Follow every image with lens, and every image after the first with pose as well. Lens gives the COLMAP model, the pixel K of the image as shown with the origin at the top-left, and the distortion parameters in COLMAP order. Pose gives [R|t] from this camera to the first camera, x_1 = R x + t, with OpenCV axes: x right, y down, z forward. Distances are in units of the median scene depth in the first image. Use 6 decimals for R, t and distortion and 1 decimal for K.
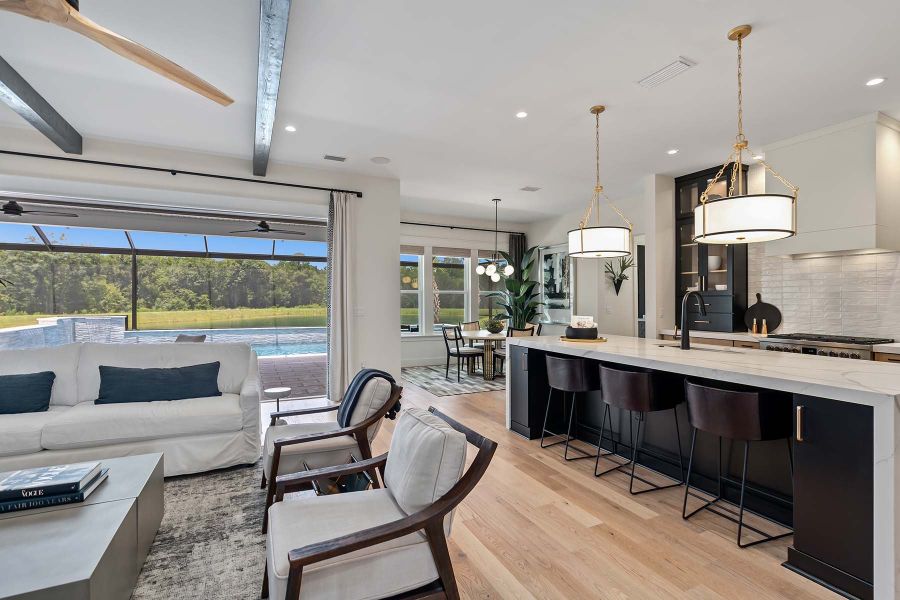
lens RADIAL K [[420.6, 0, 457.0], [0, 420.6, 298.1], [0, 0, 1]] dist [-0.010288, 0.001296]
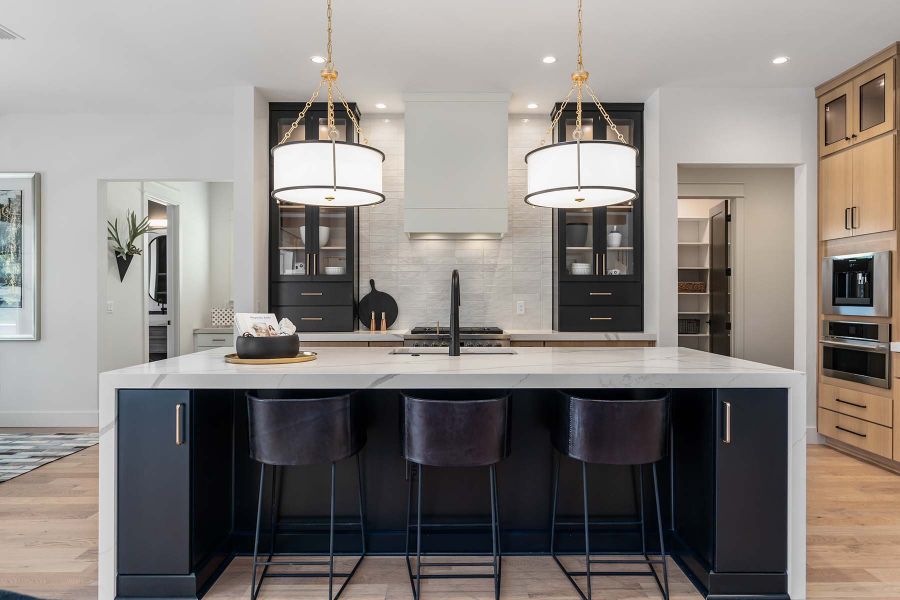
lens RADIAL K [[583.8, 0, 453.3], [0, 583.8, 296.9], [0, 0, 1]] dist [0.000385, 0.002159]
pose [[0.443269, -0.003766, 0.896381, -0.147058], [-0.001242, 0.999988, 0.004816, 0.011844], [-0.896388, -0.003248, 0.443258, 0.292845]]
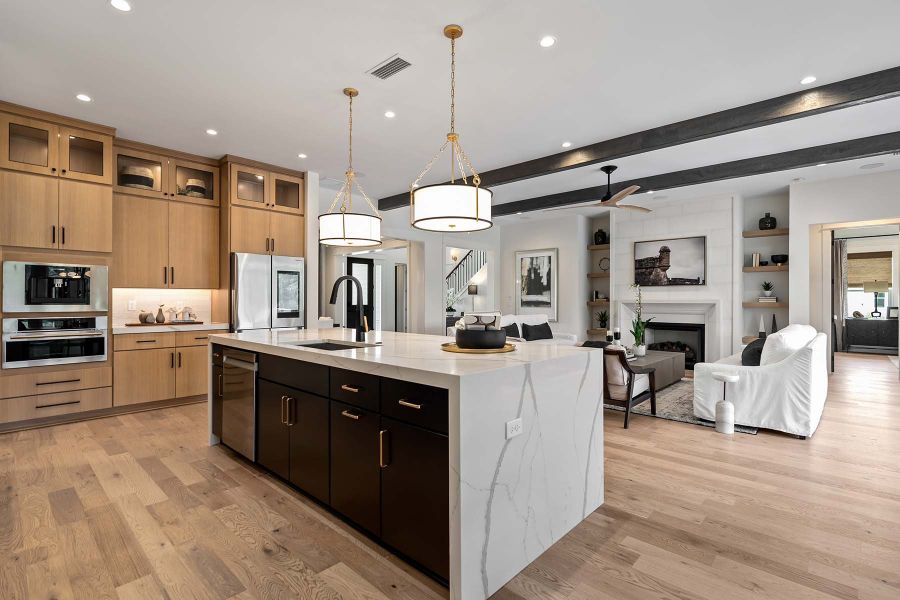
lens RADIAL K [[420.6, 0, 457.0], [0, 420.6, 298.1], [0, 0, 1]] dist [-0.010288, 0.001296]
pose [[-0.935176, -0.007410, -0.354107, 0.335889], [-0.004025, 0.999939, -0.010293, 0.019473], [0.354161, -0.008201, -0.935148, 0.951457]]
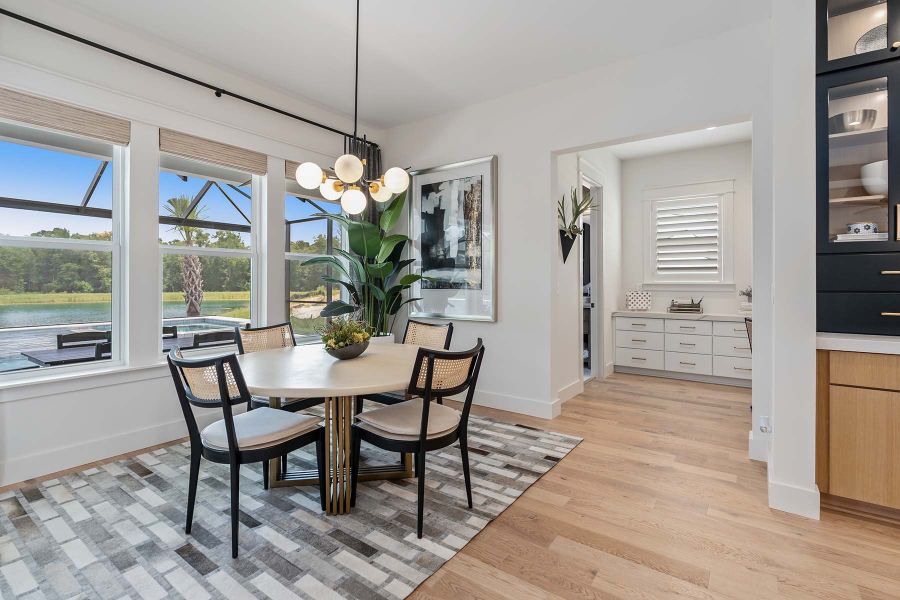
lens RADIAL K [[418.5, 0, 450.4], [0, 418.5, 281.2], [0, 0, 1]] dist [-0.001485, -0.000057]
pose [[0.888145, -0.003546, 0.459549, 0.003689], [0.002098, 0.999991, 0.003660, 0.017514], [-0.459558, -0.002286, 0.888145, 0.687550]]
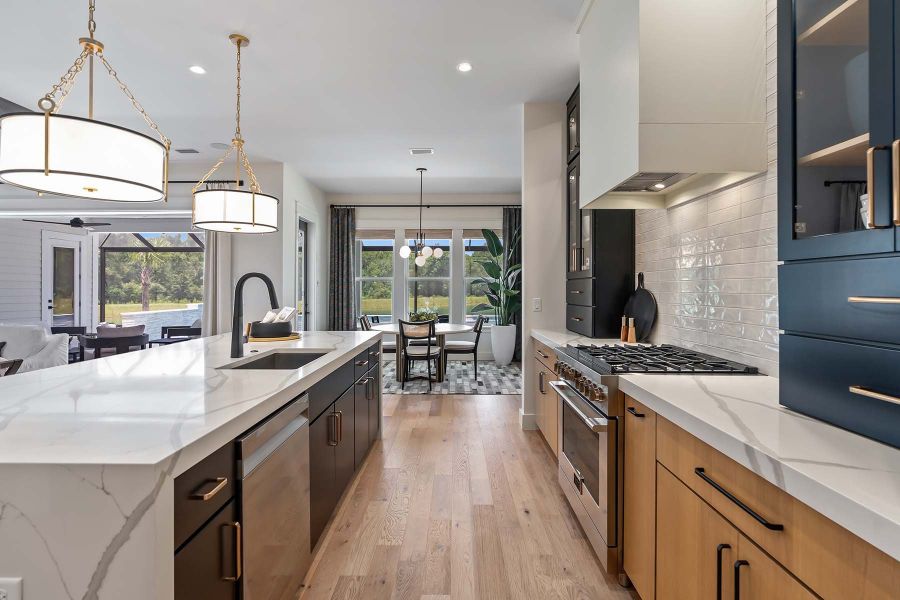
lens RADIAL K [[437.8, 0, 448.5], [0, 437.8, 285.8], [0, 0, 1]] dist [-0.003734, 0.000130]
pose [[0.885057, -0.007102, -0.465428, 0.590981], [0.006129, 0.999975, -0.003604, 0.005377], [0.465441, 0.000337, 0.885079, 0.262740]]
